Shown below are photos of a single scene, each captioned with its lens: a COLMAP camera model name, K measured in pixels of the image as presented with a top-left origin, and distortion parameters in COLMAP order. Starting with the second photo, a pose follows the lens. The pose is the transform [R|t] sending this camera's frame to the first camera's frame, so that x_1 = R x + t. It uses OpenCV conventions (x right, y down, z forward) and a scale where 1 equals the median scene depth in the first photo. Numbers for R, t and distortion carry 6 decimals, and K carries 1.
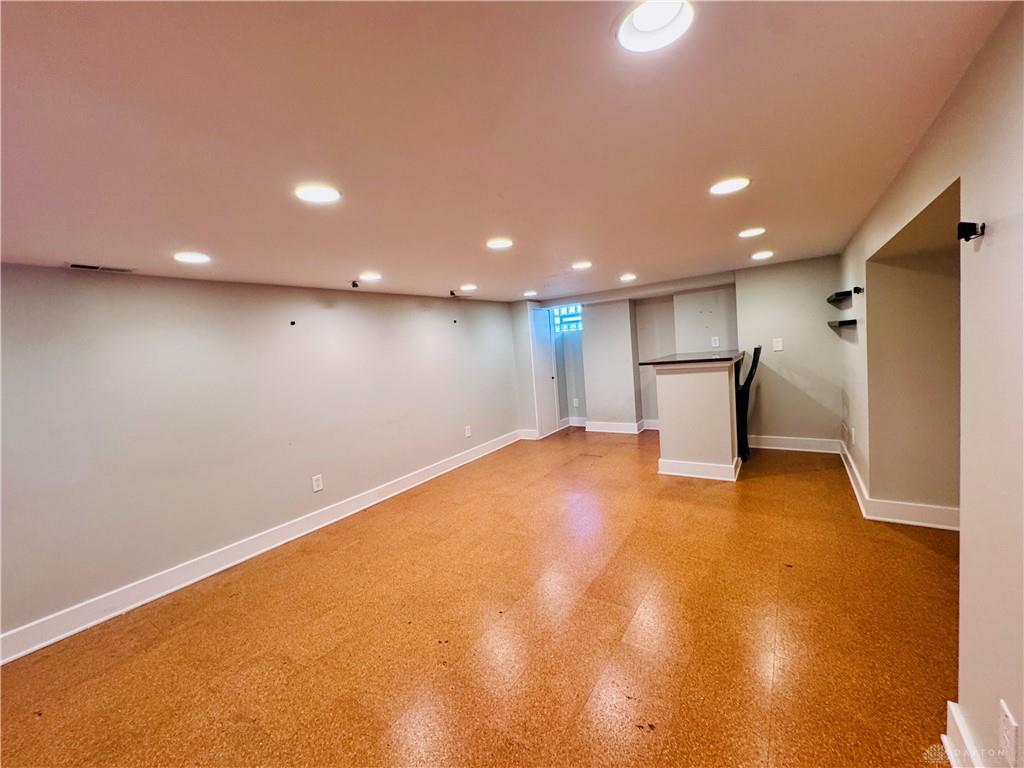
lens RADIAL K [[409.1, 0, 511.3], [0, 409.1, 381.8], [0, 0, 1]] dist [-0.000743, 0.000352]
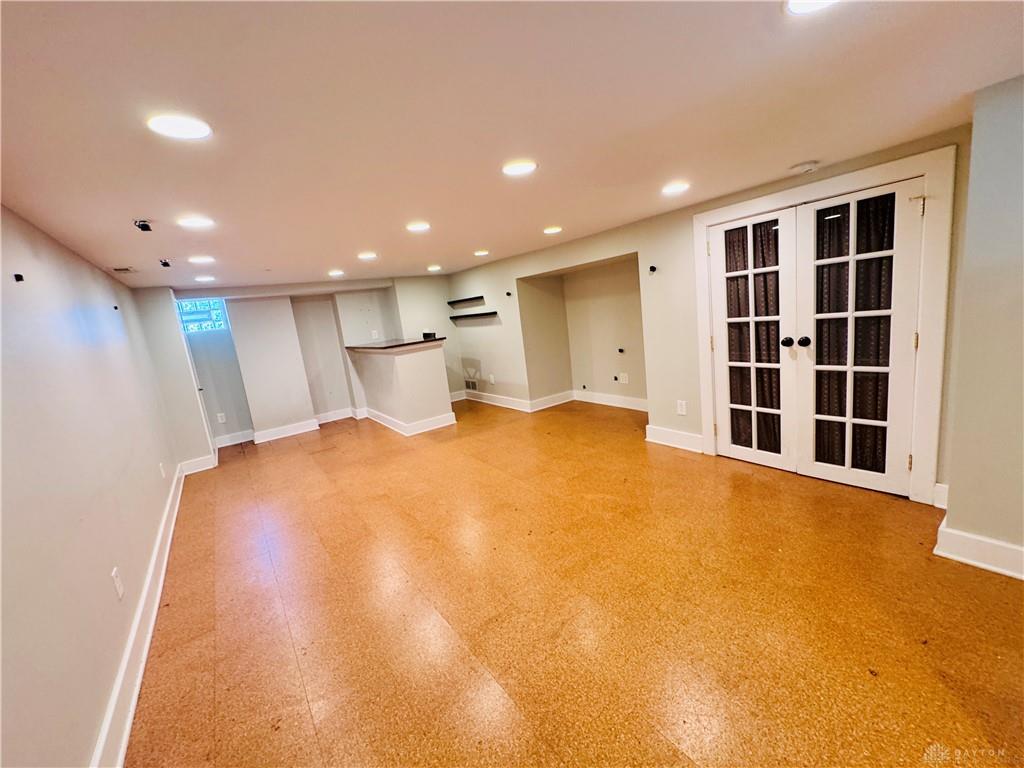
lens RADIAL K [[409.1, 0, 511.3], [0, 409.1, 381.8], [0, 0, 1]] dist [-0.000743, 0.000352]
pose [[0.349433, -0.123703, 0.928759, -0.580171], [0.162302, 0.984253, 0.070030, 0.024650], [-0.922797, 0.126268, 0.364008, 0.220319]]
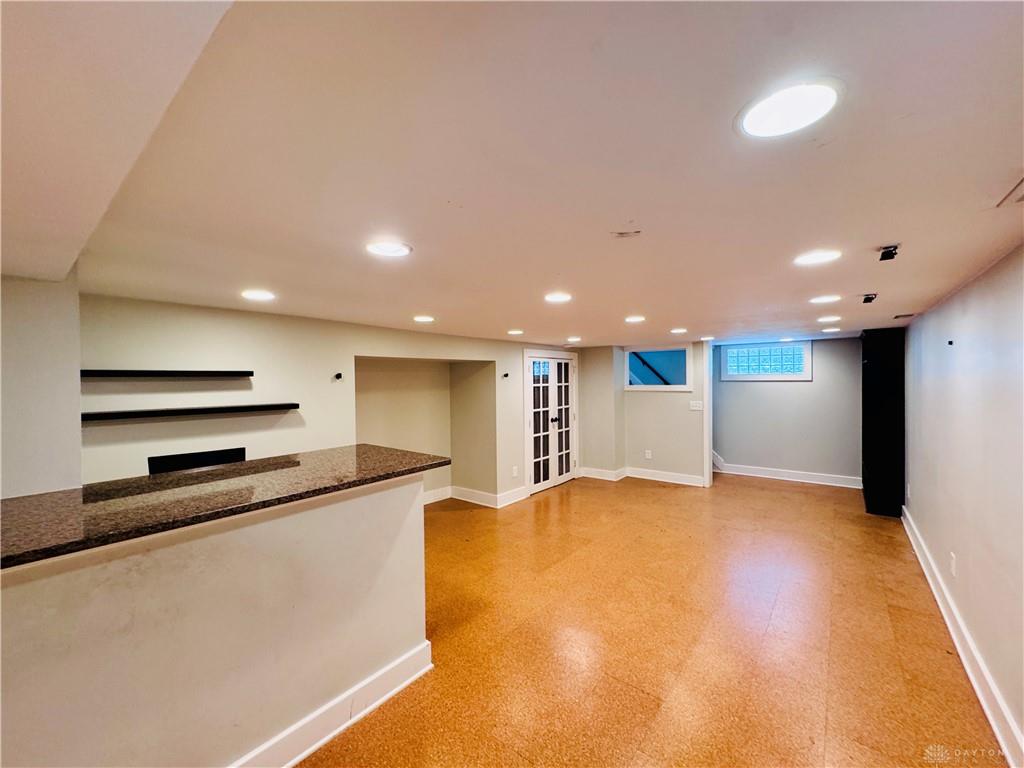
lens RADIAL K [[411.8, 0, 509.9], [0, 411.8, 383.3], [0, 0, 1]] dist [0.000738, 0.000052]
pose [[-0.991876, 0.097446, 0.081769, 0.162651], [0.104008, 0.991334, 0.080244, -0.153484], [-0.073241, 0.088096, -0.993416, 1.326672]]
